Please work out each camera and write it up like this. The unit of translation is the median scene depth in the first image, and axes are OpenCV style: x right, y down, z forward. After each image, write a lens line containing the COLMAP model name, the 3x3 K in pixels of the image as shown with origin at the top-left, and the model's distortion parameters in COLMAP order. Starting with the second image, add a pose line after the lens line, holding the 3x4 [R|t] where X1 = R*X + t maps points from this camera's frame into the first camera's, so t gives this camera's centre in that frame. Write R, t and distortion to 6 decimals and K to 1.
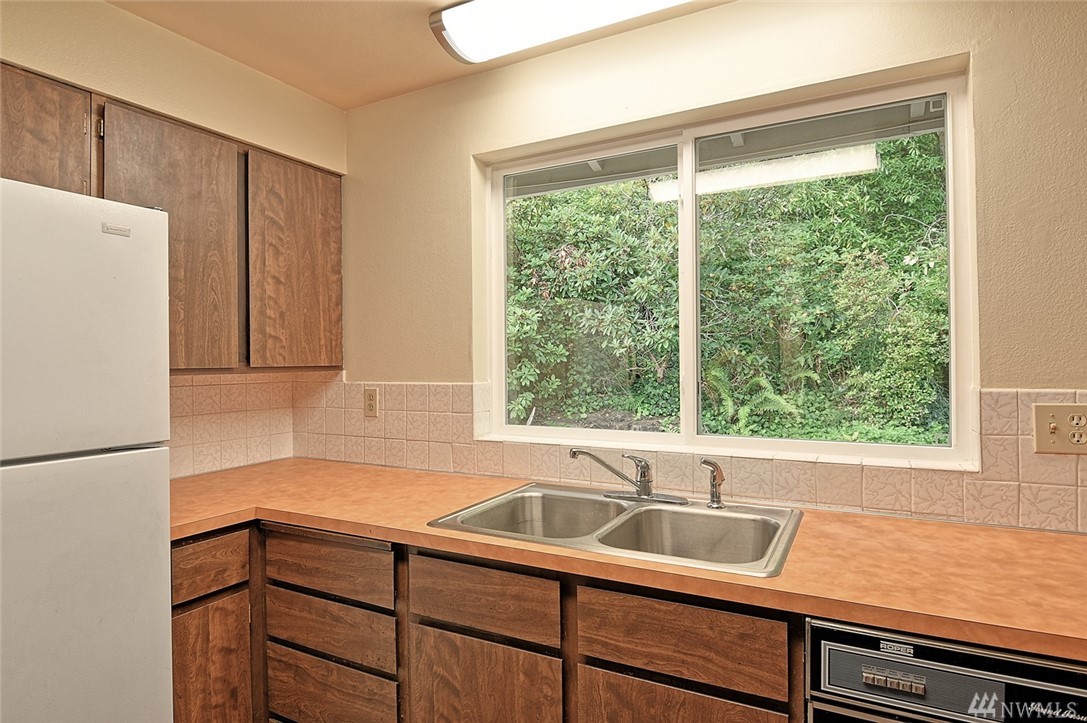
lens RADIAL K [[592.3, 0, 546.6], [0, 592.3, 361.0], [0, 0, 1]] dist [-0.003531, -0.001188]
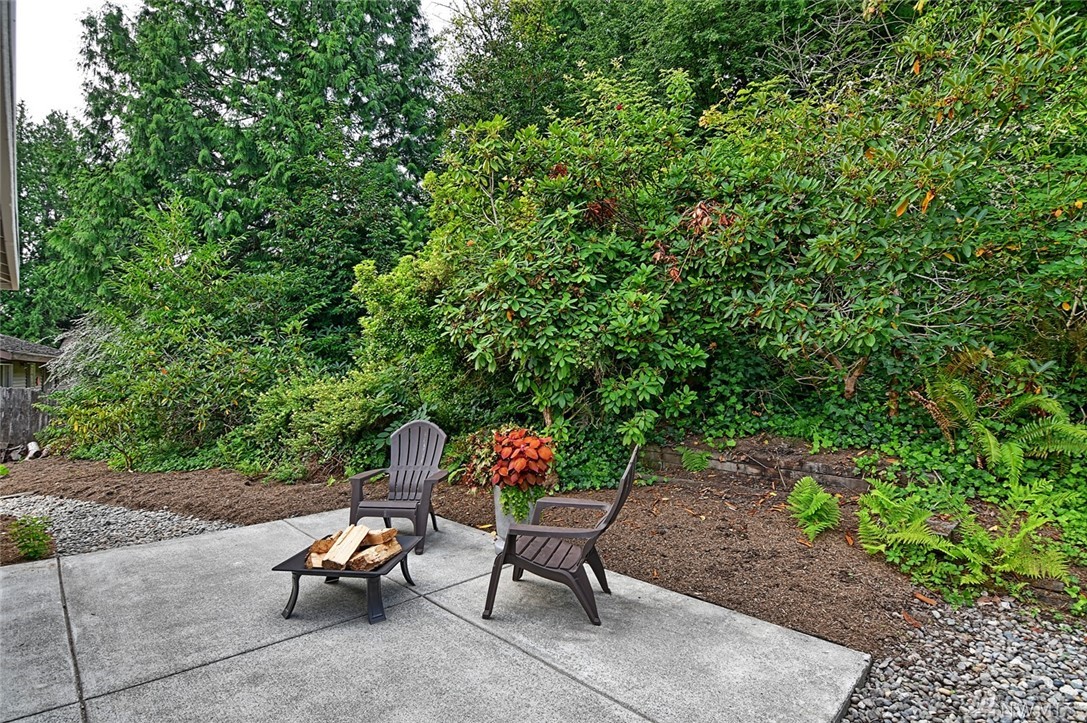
lens RADIAL K [[535.8, 0, 538.8], [0, 535.8, 359.9], [0, 0, 1]] dist [-0.013505, -0.002943]
pose [[0.957186, 0.002054, -0.289467, 0.029321], [-0.005326, 0.999931, -0.010518, -0.000344], [0.289425, 0.011609, 0.957130, 0.340114]]
